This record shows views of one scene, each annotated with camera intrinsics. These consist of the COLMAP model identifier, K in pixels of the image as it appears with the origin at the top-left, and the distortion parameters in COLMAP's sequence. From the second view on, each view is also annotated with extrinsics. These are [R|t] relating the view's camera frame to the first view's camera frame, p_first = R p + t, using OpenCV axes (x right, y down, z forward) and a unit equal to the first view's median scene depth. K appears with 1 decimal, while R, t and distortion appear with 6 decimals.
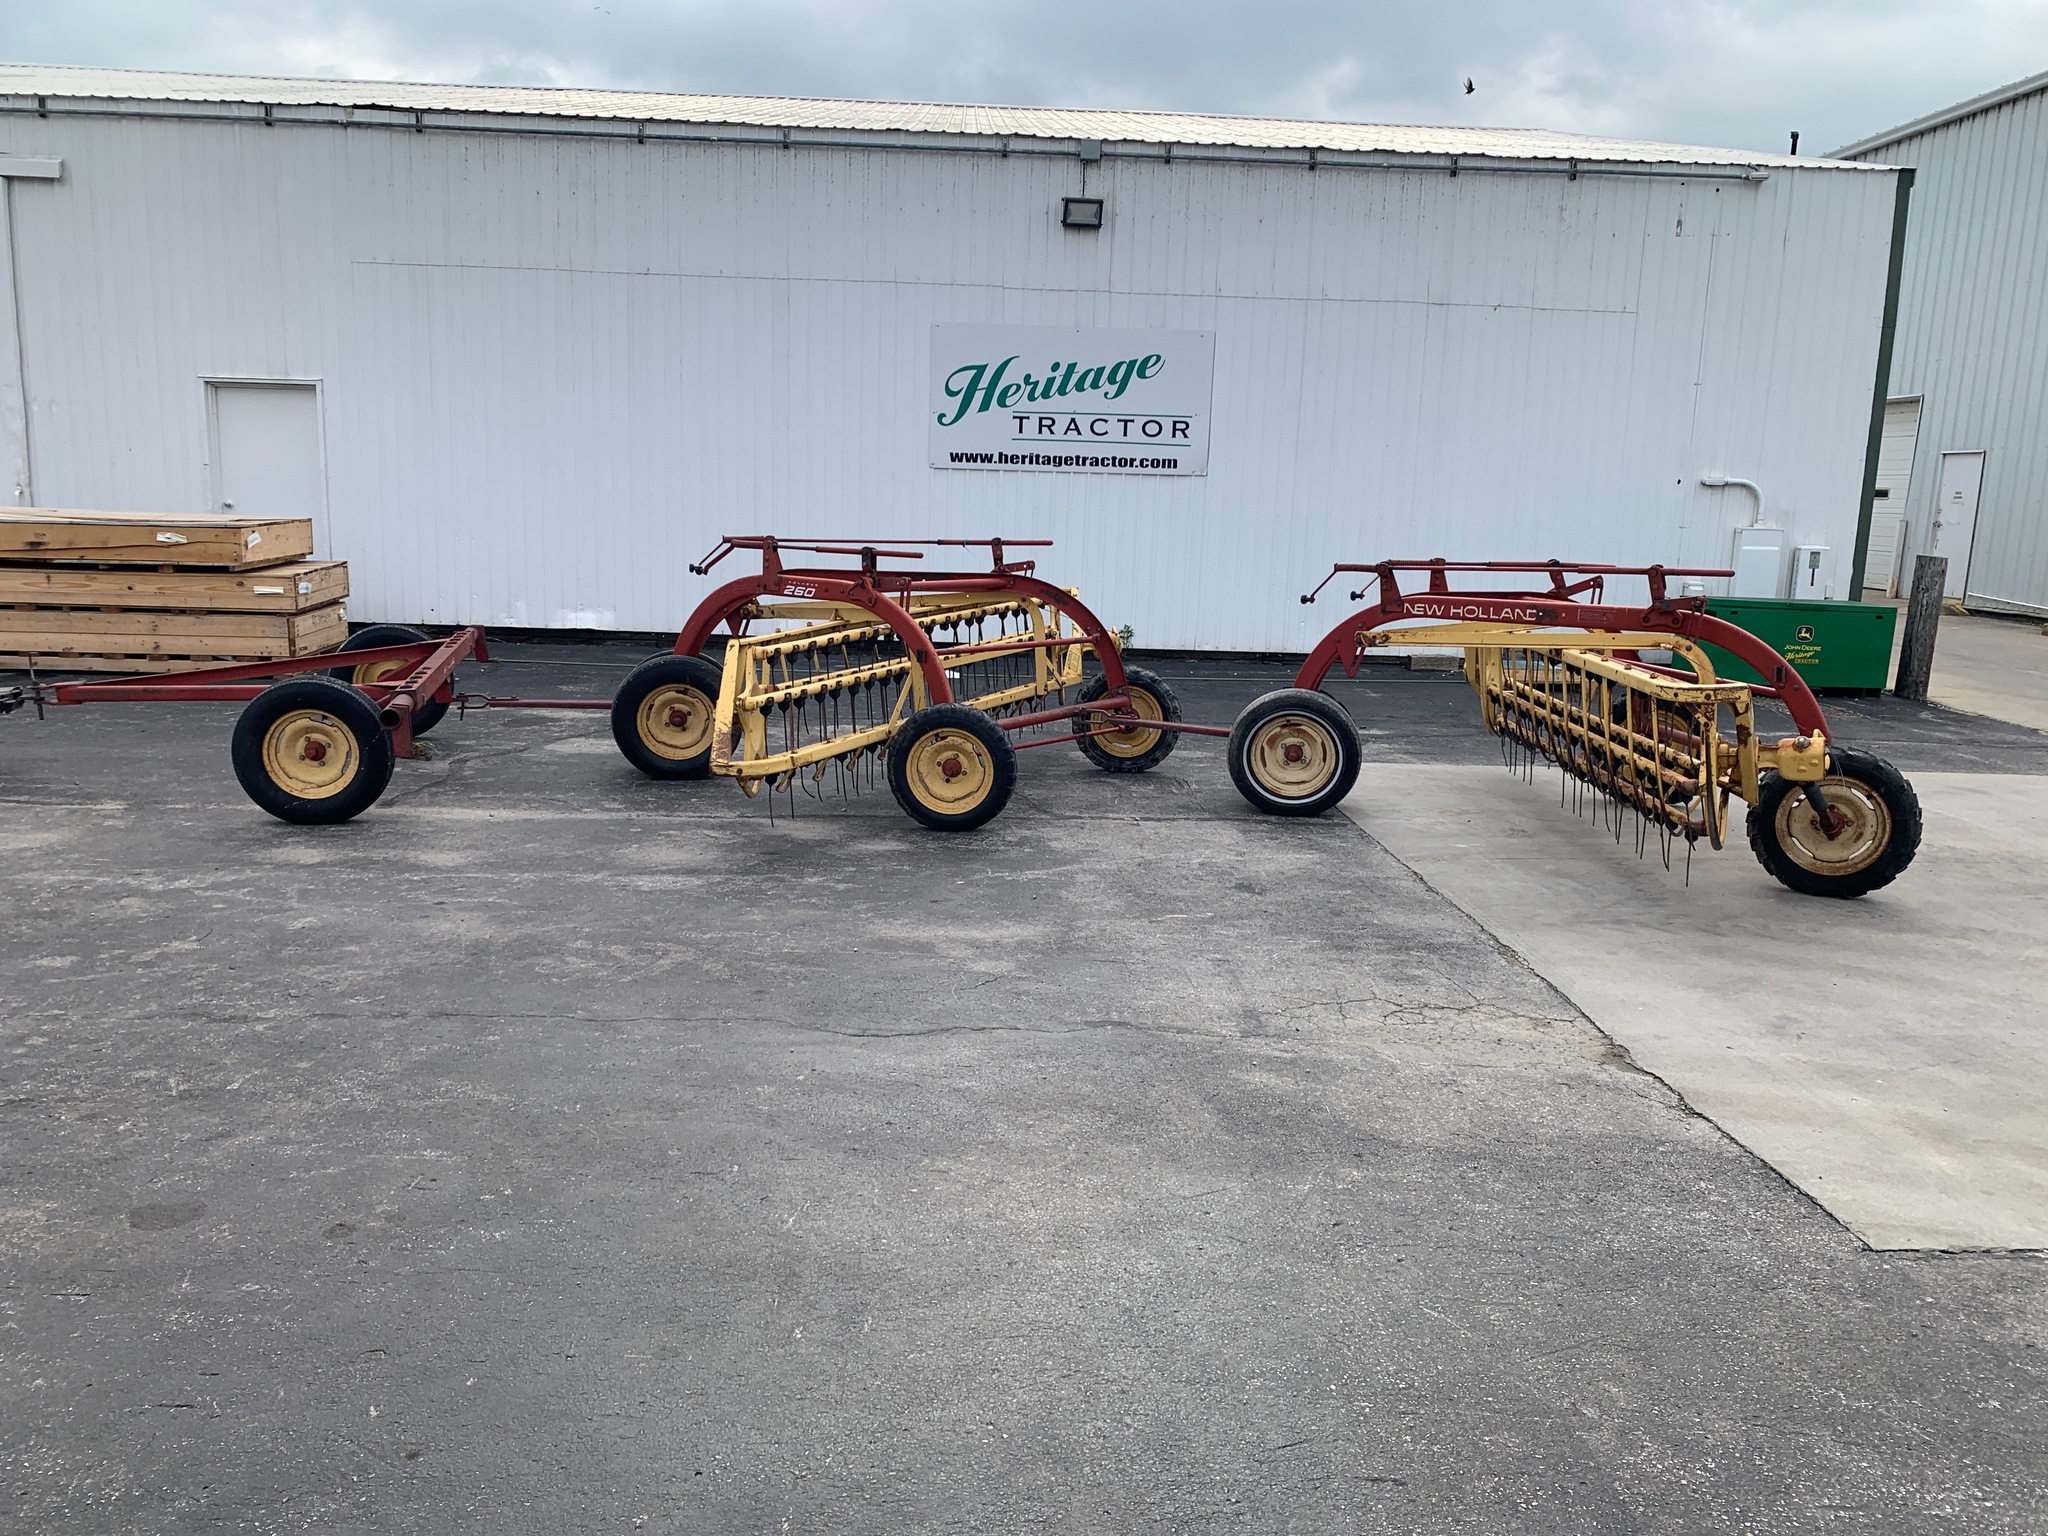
lens RADIAL K [[1544.2, 0, 990.0], [0, 1544.2, 791.3], [0, 0, 1]] dist [0.068354, -0.158967]
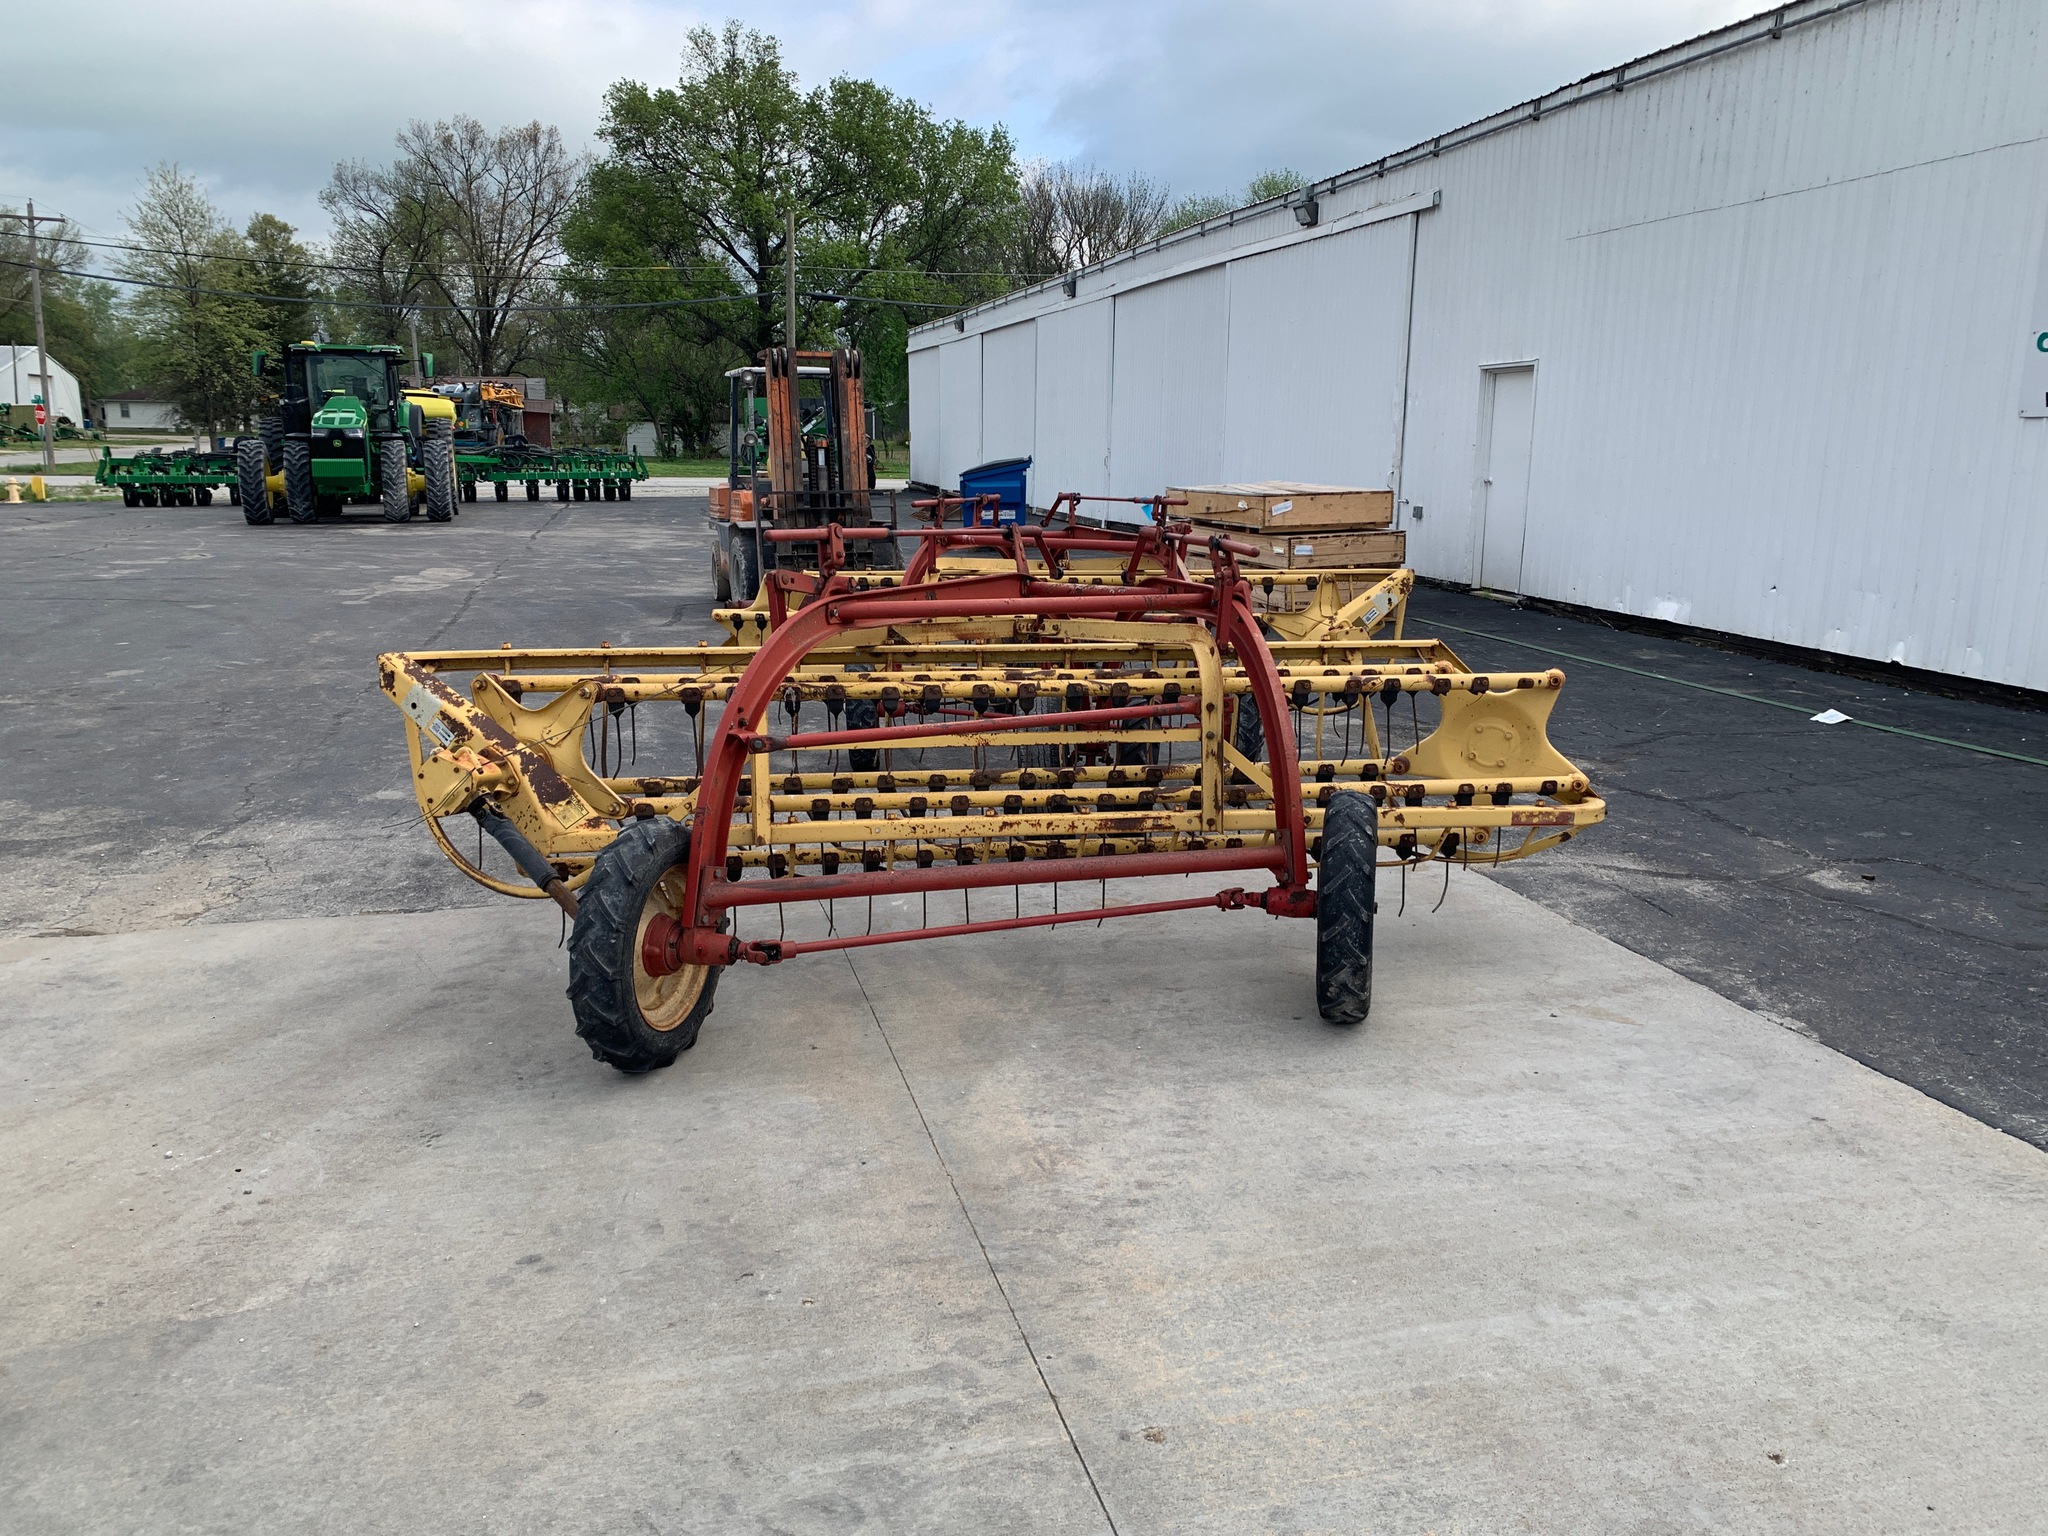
lens RADIAL K [[1563.5, 0, 1011.1], [0, 1563.5, 755.8], [0, 0, 1]] dist [0.029207, -0.038903]
pose [[0.192668, 0.160012, -0.968130, 0.570225], [-0.183996, 0.975006, 0.124531, -0.075999], [0.963859, 0.154139, 0.217294, 0.492081]]
